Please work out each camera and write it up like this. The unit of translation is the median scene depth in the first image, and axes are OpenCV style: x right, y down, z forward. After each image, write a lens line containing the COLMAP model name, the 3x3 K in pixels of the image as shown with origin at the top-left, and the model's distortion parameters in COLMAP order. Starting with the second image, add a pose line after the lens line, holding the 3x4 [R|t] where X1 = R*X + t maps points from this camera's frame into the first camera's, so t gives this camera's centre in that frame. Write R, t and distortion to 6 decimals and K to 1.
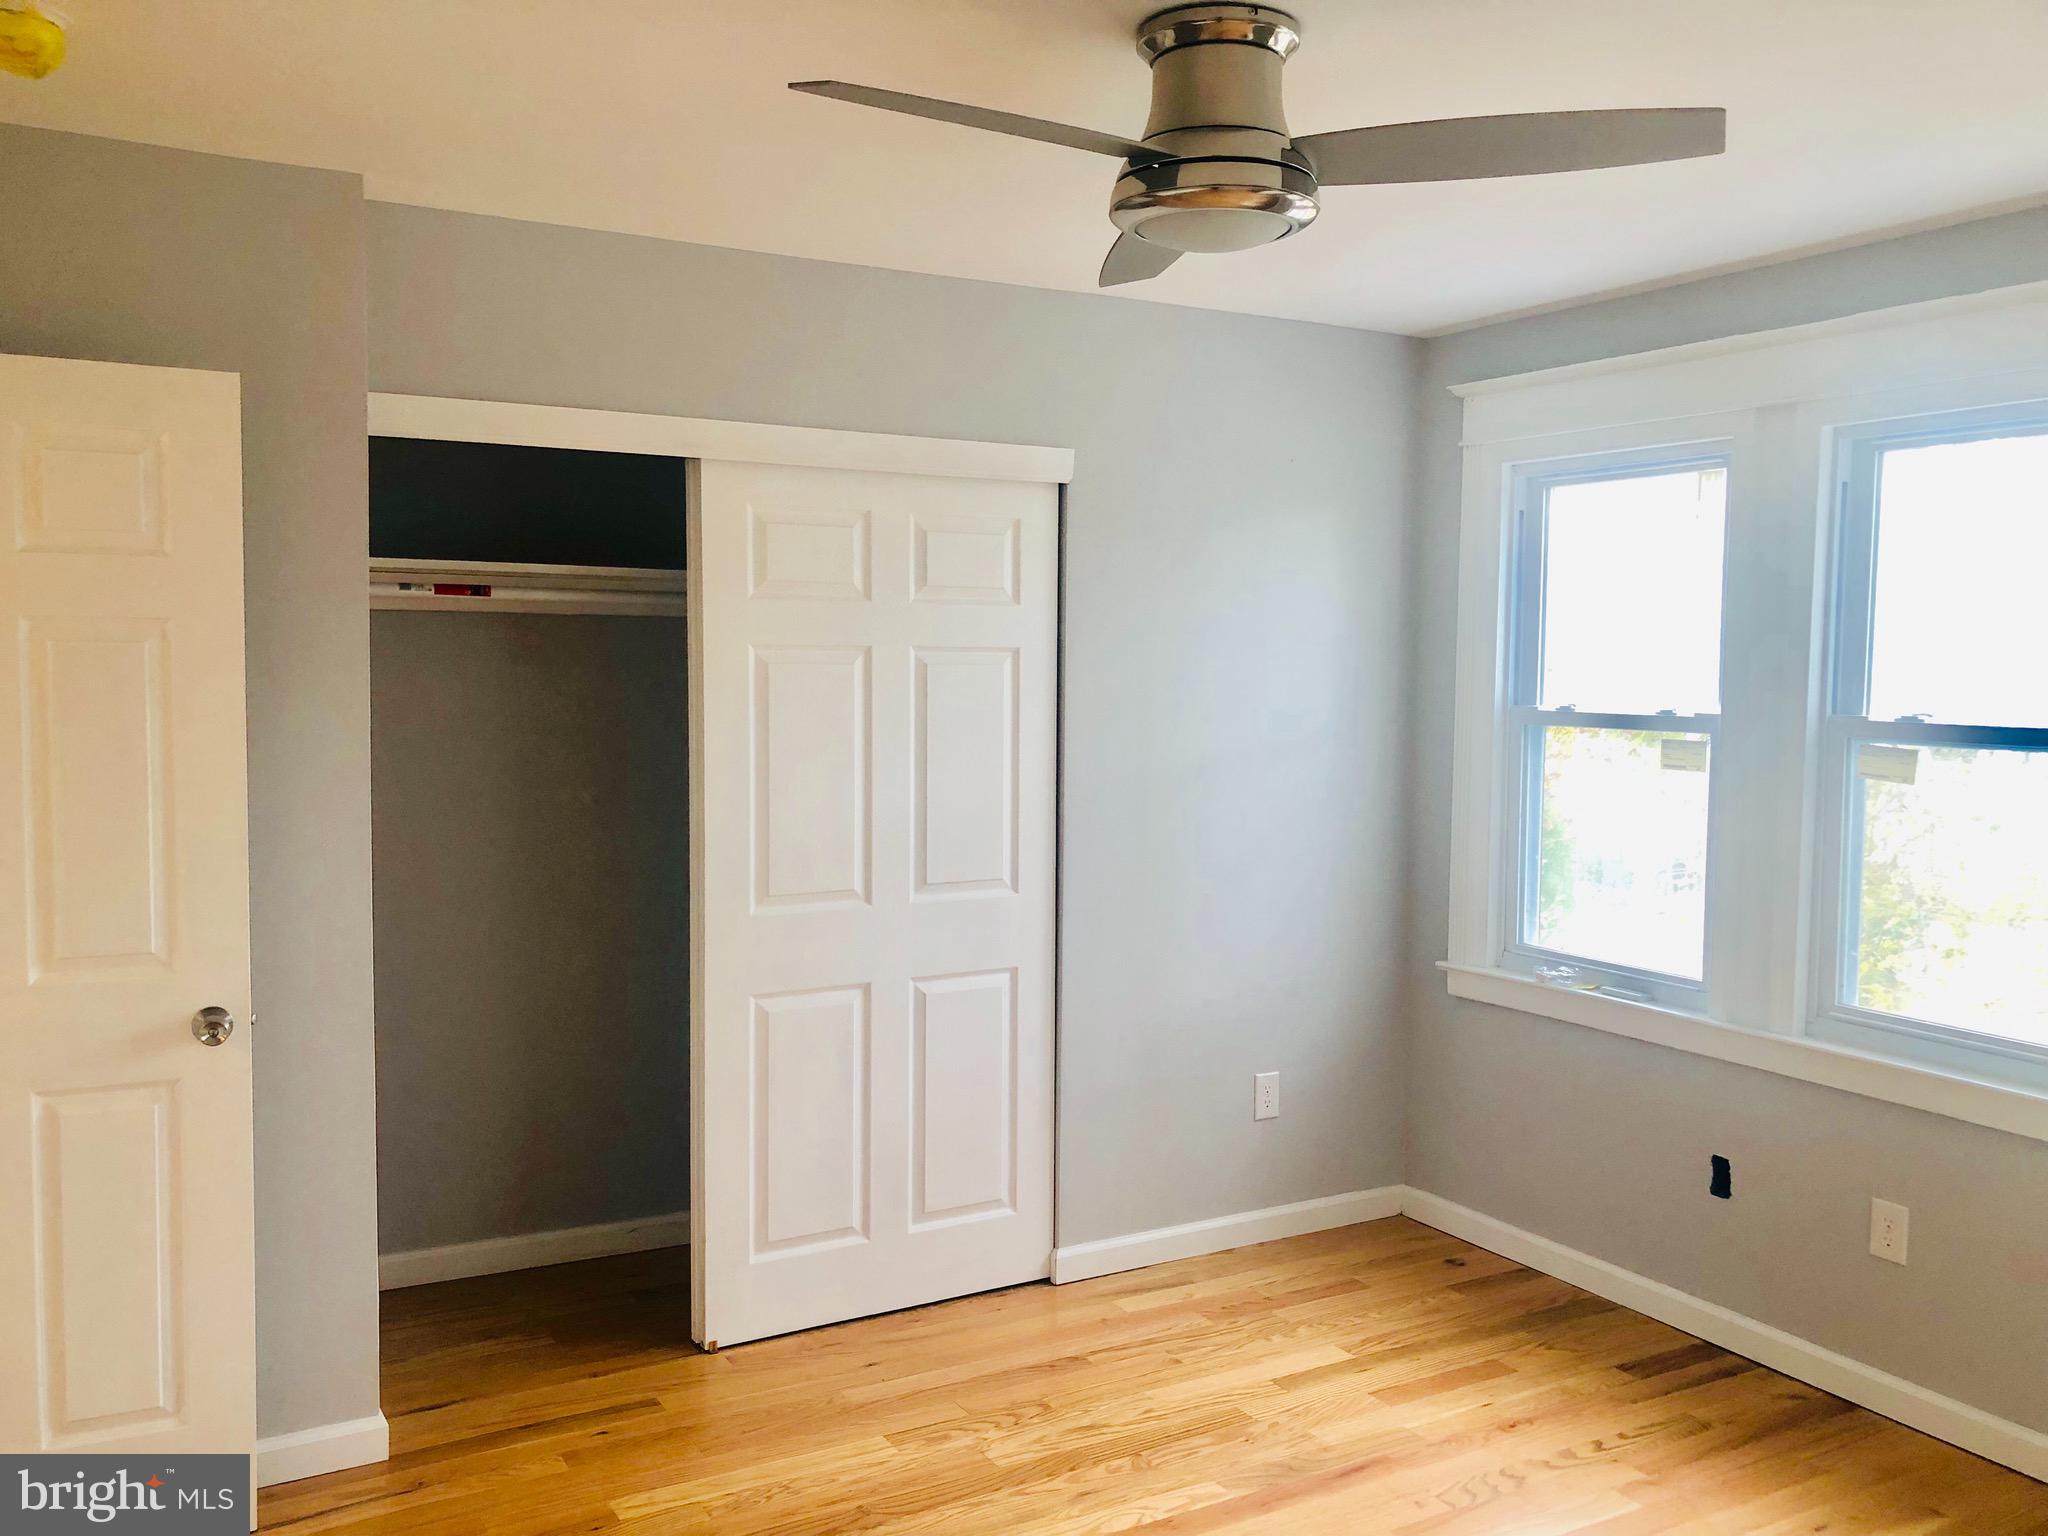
lens RADIAL K [[1645.4, 0, 1015.9], [0, 1645.4, 763.3], [0, 0, 1]] dist [-0.003657, -0.029329]
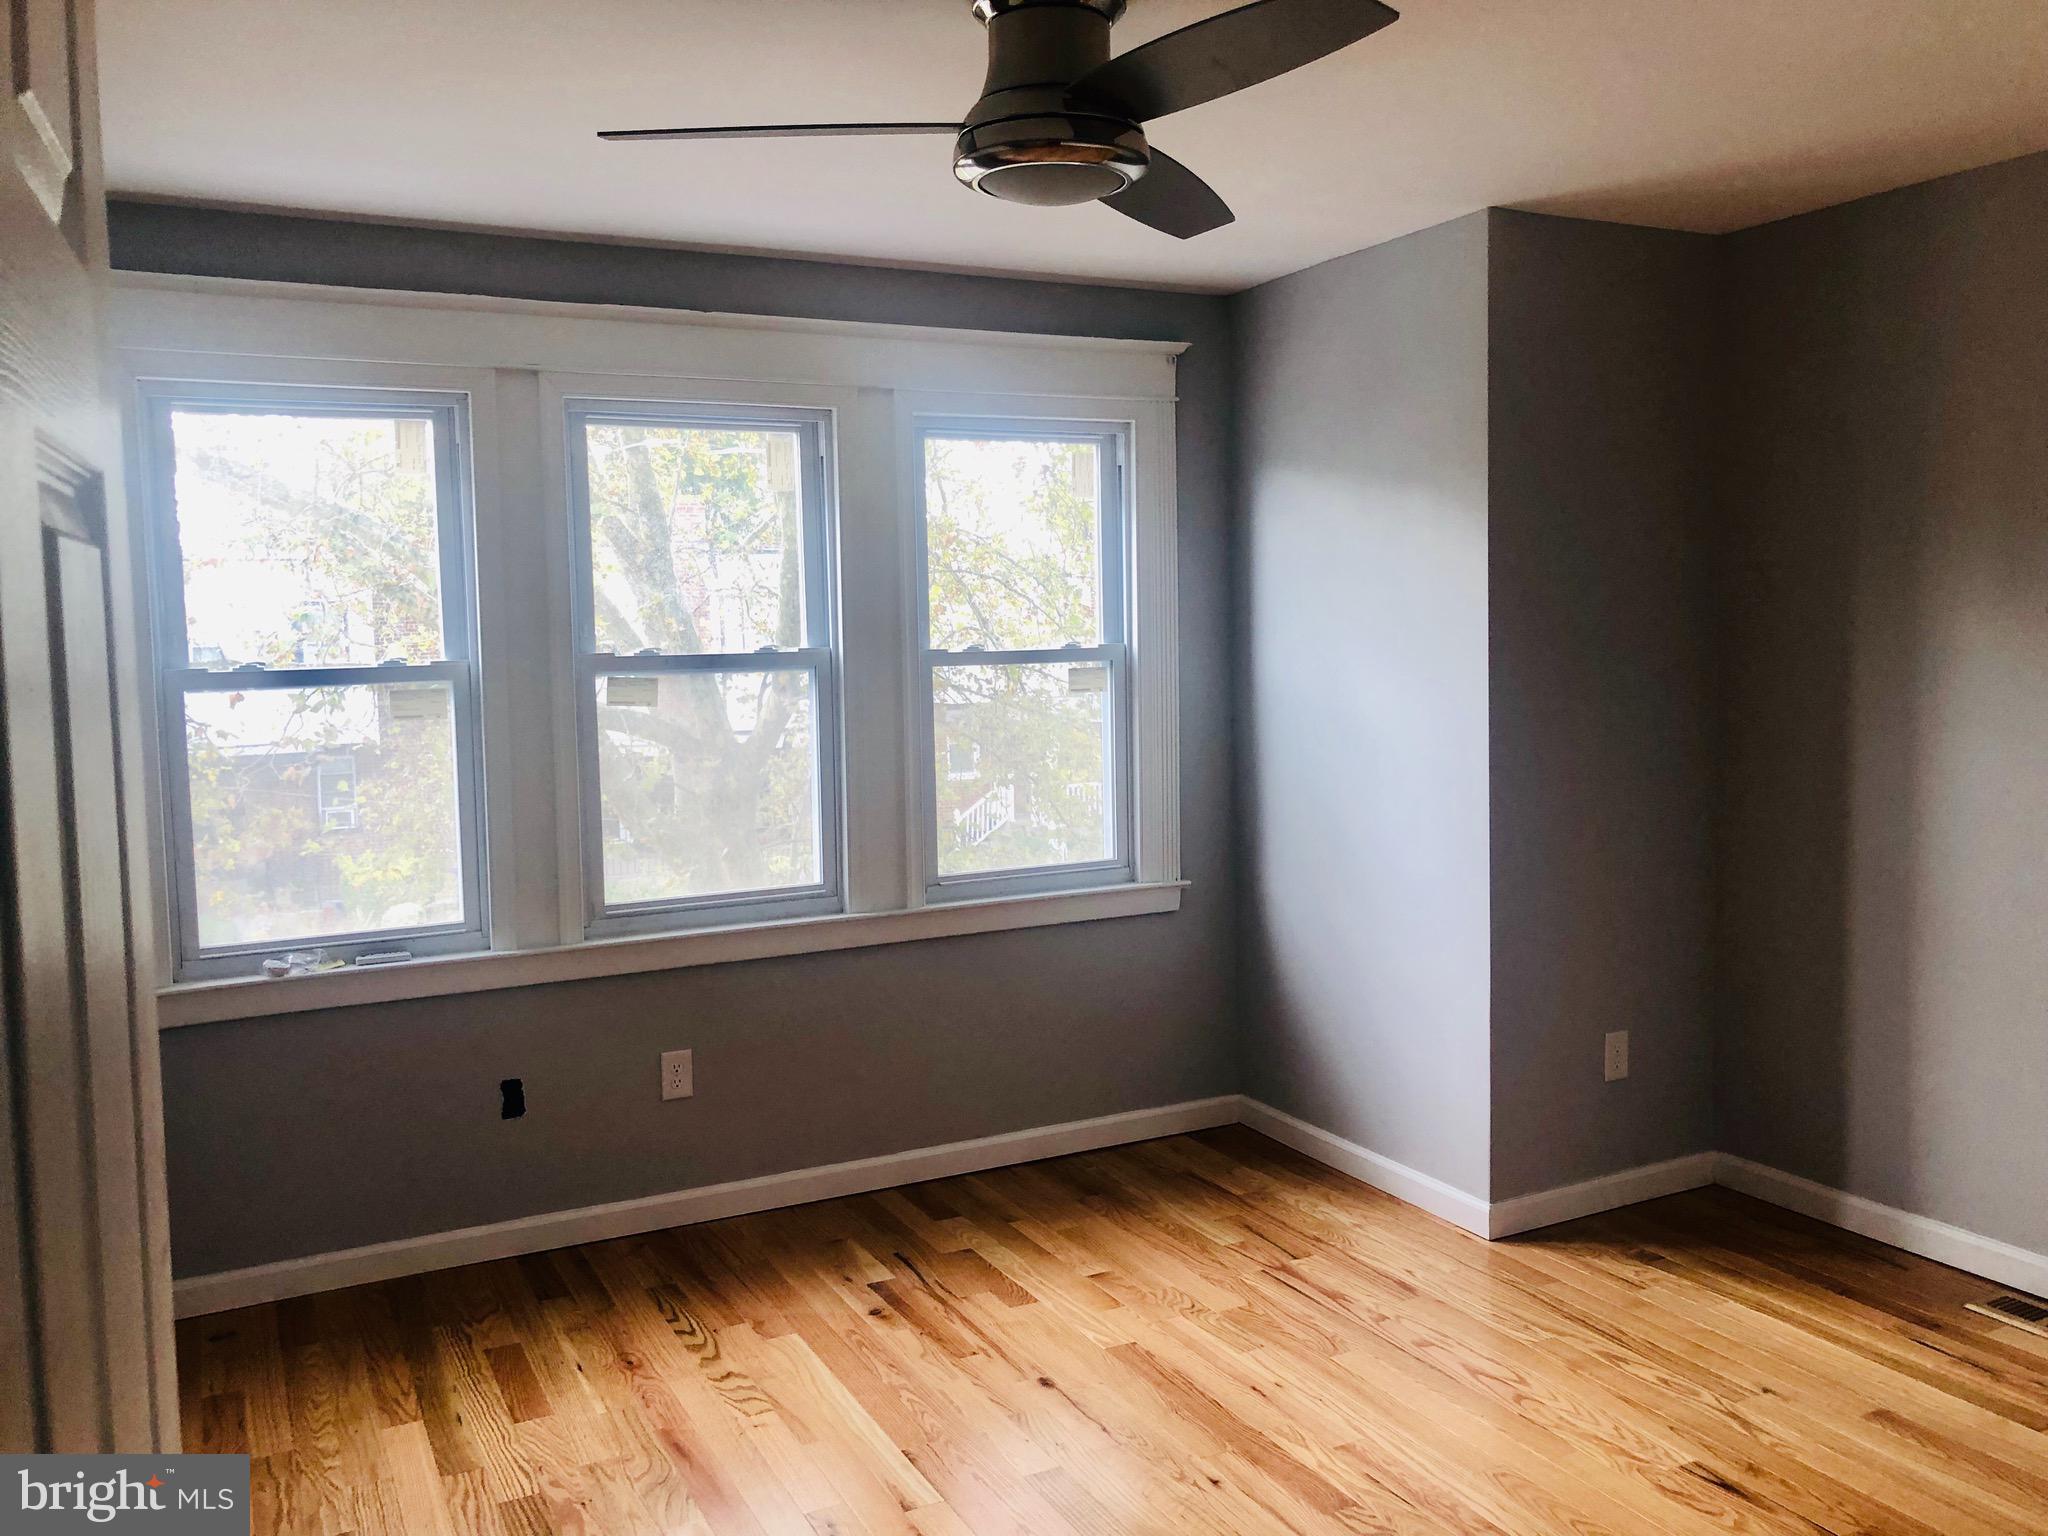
lens RADIAL K [[1719.3, 0, 1024.0], [0, 1719.3, 768.0], [0, 0, 1]] dist [0.028855, -0.007162]
pose [[0.055173, -0.114063, 0.991940, -0.695676], [0.075466, 0.991088, 0.109768, -0.061248], [-0.995621, 0.068801, 0.063290, 0.650719]]
